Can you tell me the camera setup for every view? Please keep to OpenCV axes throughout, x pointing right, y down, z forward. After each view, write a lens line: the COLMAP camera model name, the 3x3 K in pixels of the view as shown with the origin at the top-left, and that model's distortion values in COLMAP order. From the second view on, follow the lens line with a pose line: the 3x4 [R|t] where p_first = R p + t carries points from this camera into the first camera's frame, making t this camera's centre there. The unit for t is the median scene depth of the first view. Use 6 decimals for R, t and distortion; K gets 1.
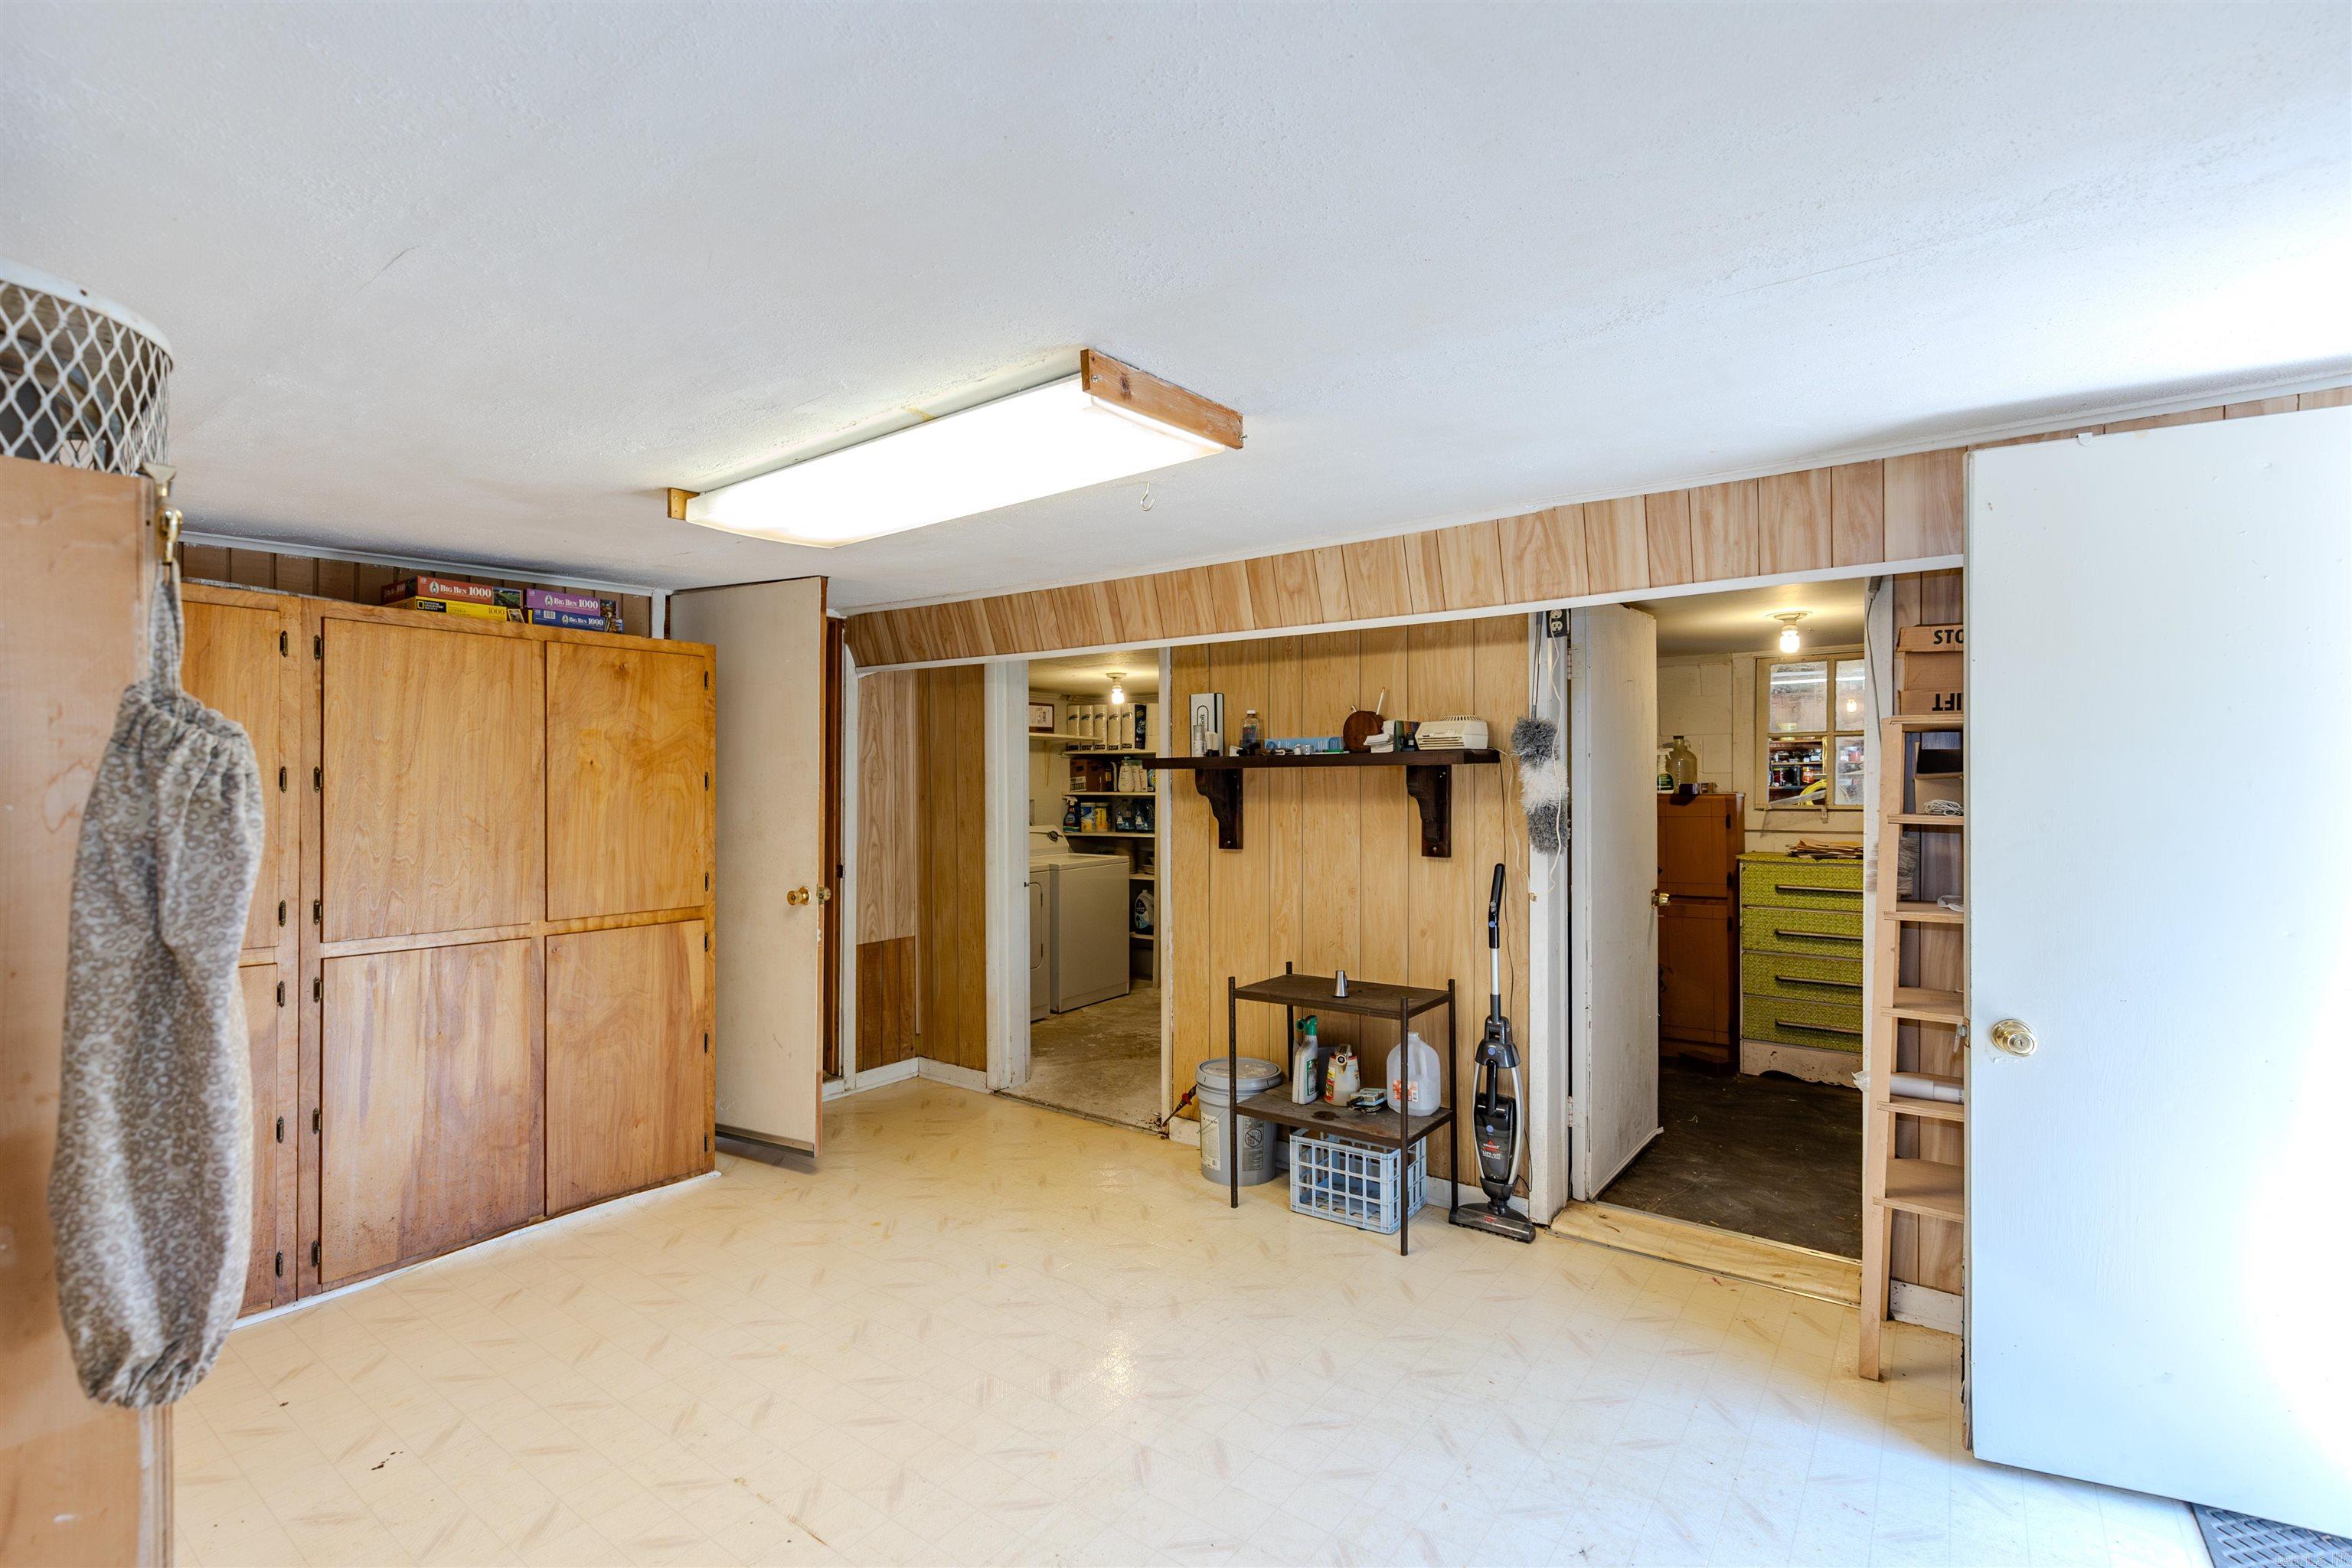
lens RADIAL K [[1072.3, 0, 1170.9], [0, 1072.3, 785.4], [0, 0, 1]] dist [0.002462, -0.000388]
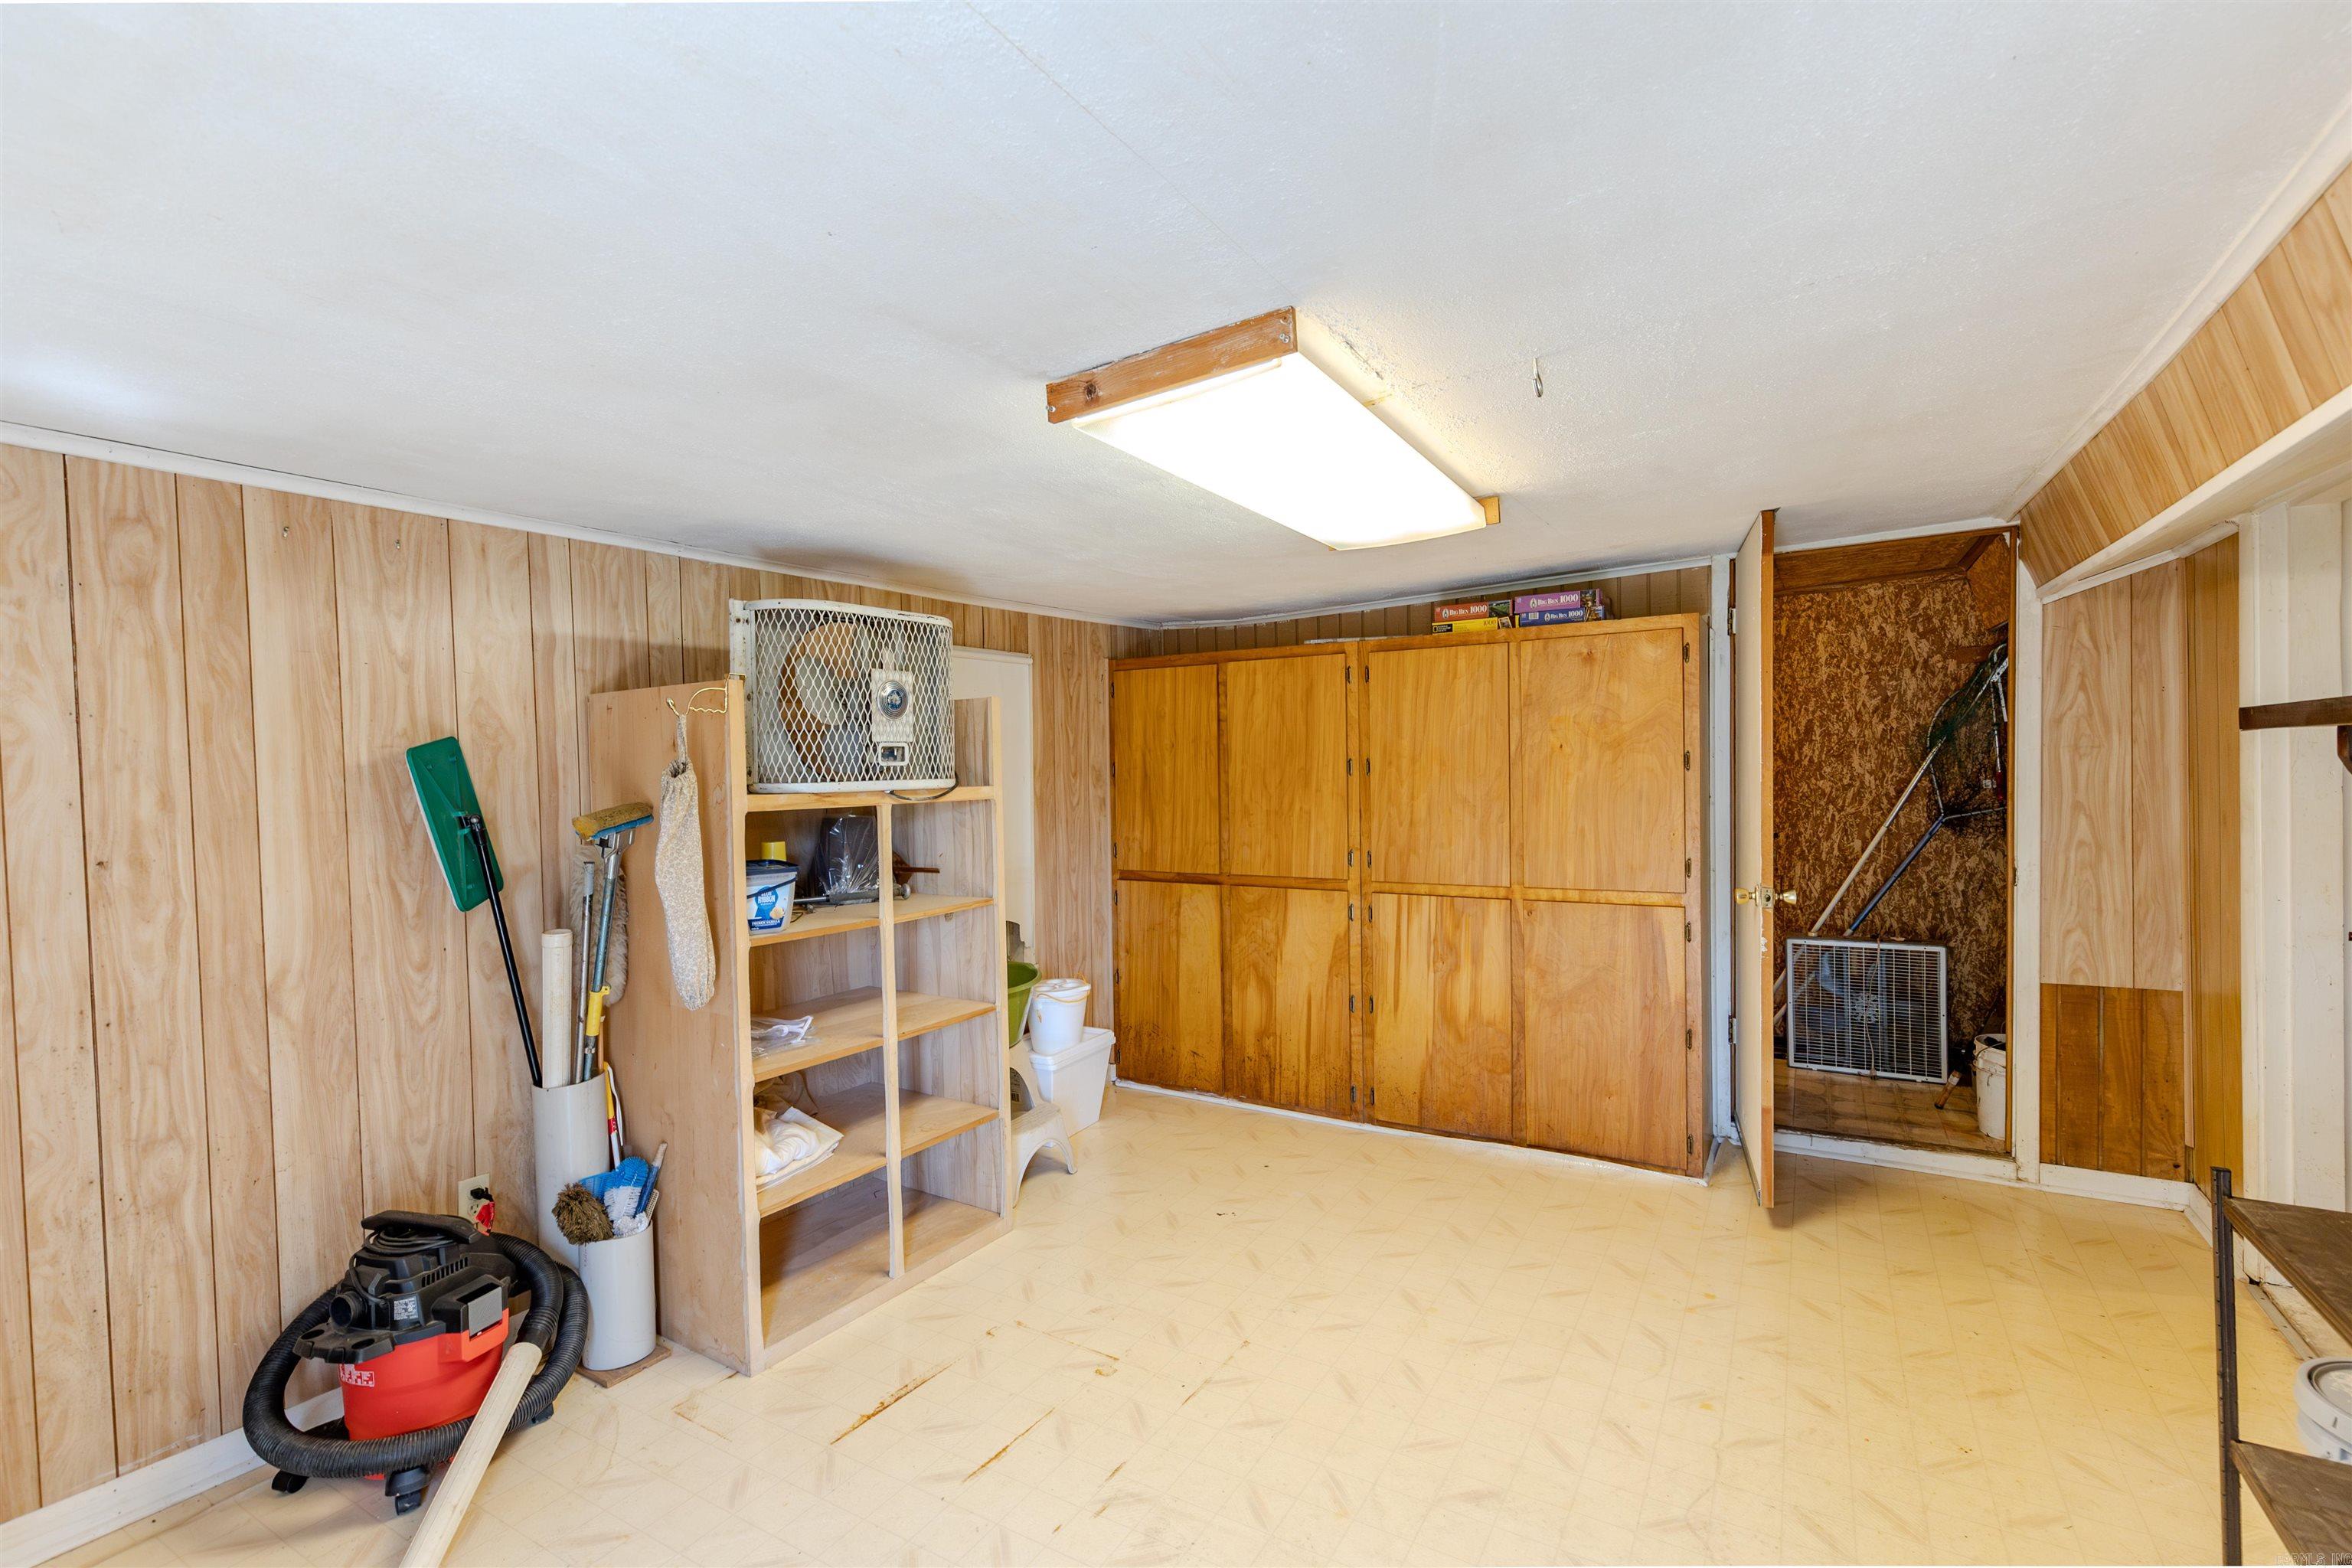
lens RADIAL K [[1072.3, 0, 1162.2], [0, 1072.3, 782.1], [0, 0, 1]] dist [0.002462, -0.000388]
pose [[0.081190, 0.014090, -0.996599, 0.505378], [0.023844, 0.999586, 0.016075, -0.012278], [0.996413, -0.025068, 0.080820, 0.511535]]
